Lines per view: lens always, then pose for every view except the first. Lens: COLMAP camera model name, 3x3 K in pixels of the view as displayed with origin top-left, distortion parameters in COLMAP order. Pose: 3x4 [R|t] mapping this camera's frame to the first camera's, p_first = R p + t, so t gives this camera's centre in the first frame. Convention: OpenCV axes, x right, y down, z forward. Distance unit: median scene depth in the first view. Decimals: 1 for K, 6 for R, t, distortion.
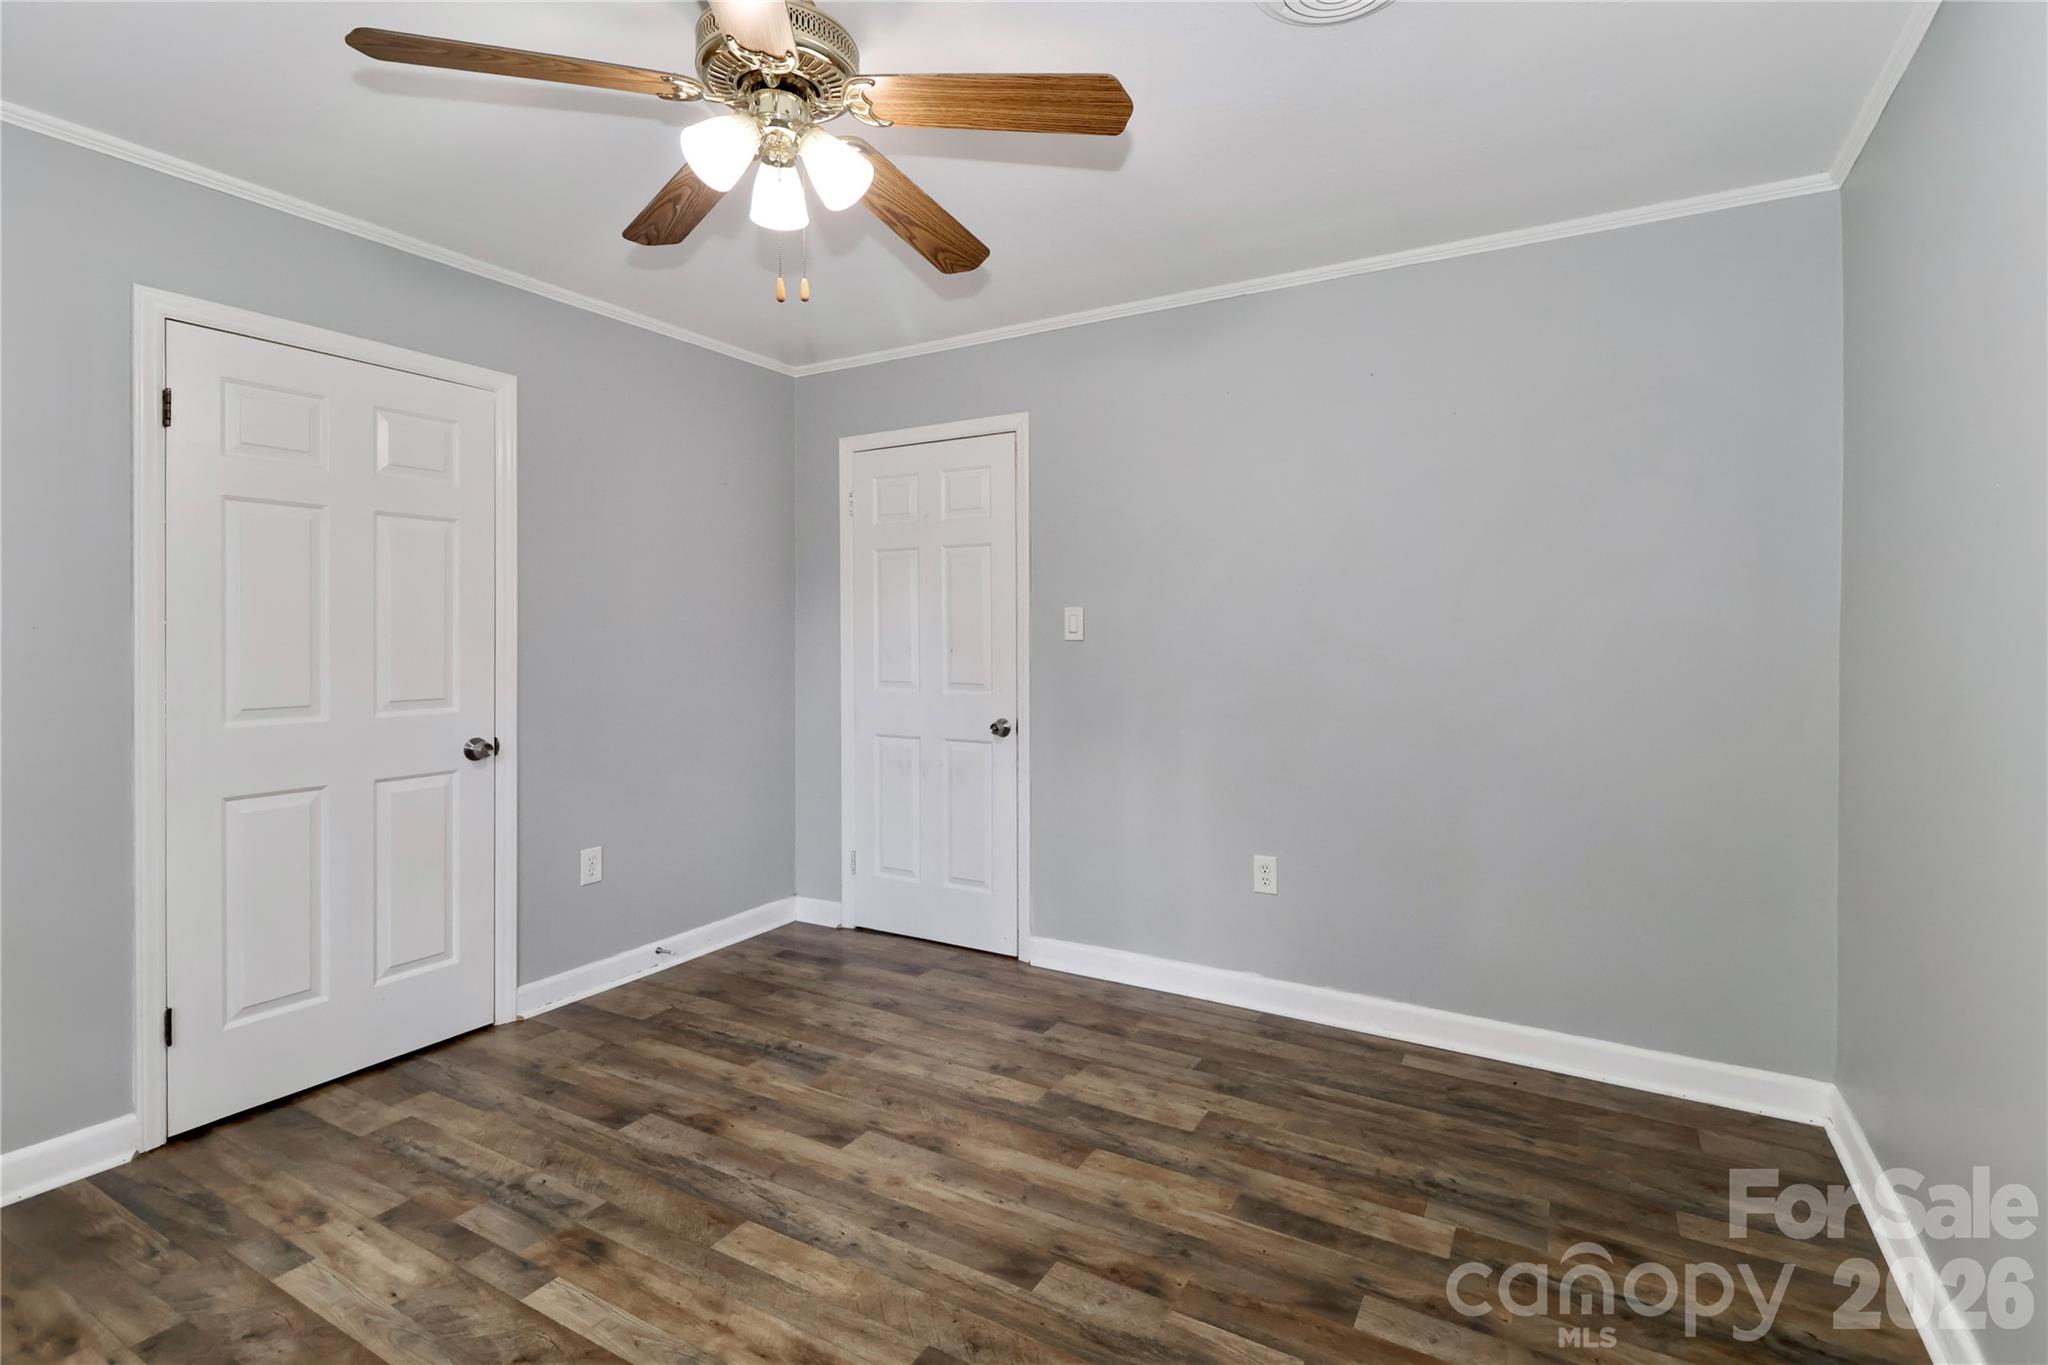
lens RADIAL K [[962.4, 0, 1038.5], [0, 962.4, 640.1], [0, 0, 1]] dist [0.010994, -0.012874]
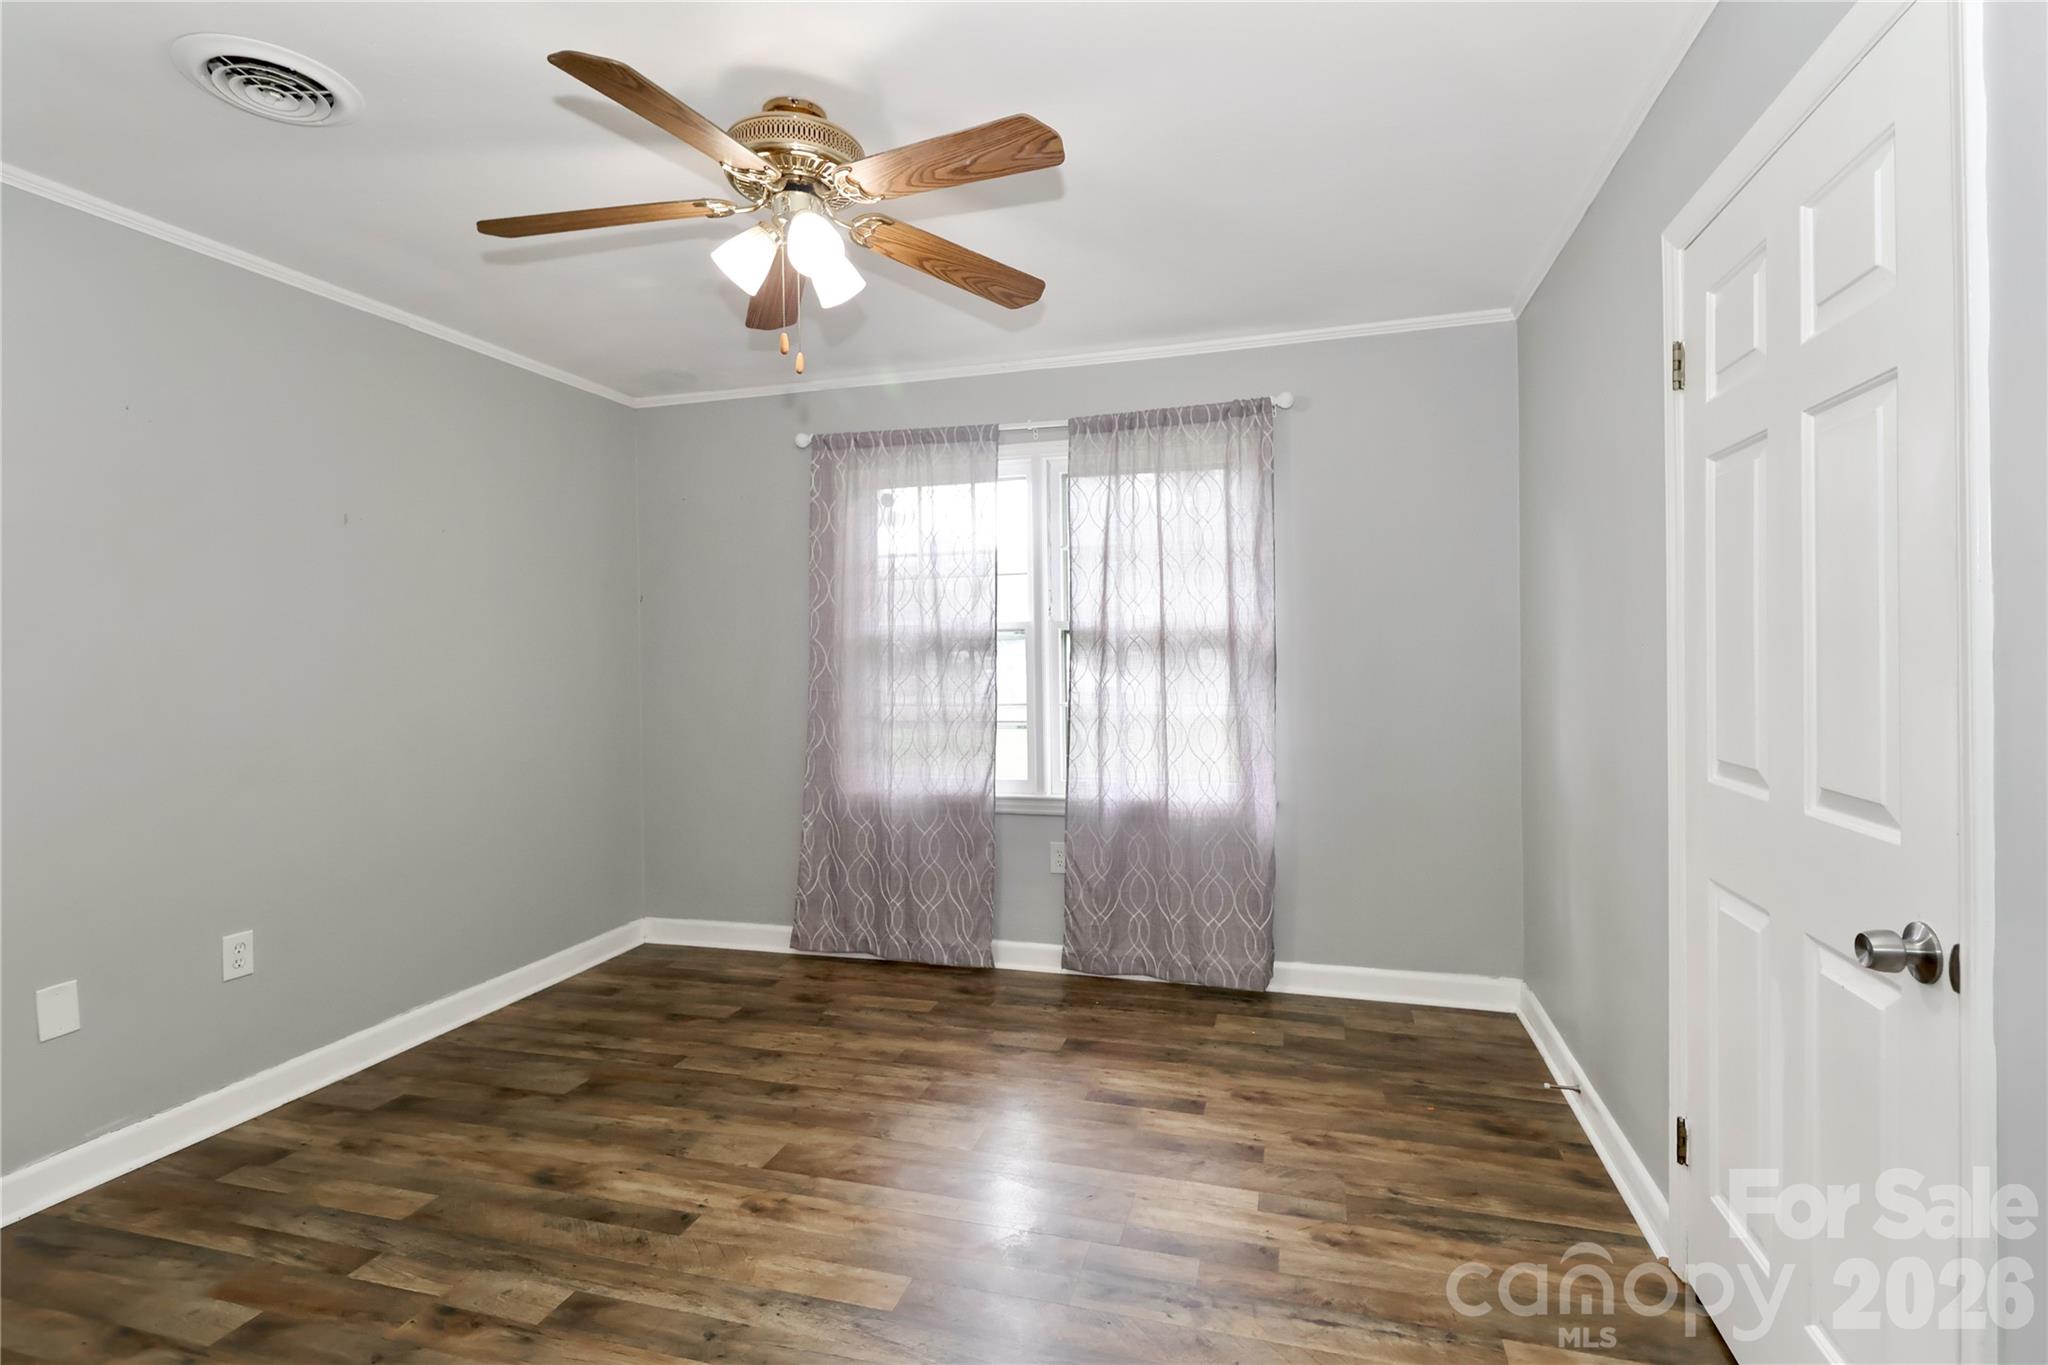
lens RADIAL K [[962.4, 0, 1038.5], [0, 962.4, 640.1], [0, 0, 1]] dist [0.010994, -0.012874]
pose [[-0.970600, 0.008243, -0.240558, -0.244638], [0.010304, 0.999920, -0.007311, -0.018927], [0.240479, -0.009574, -0.970607, 2.103939]]
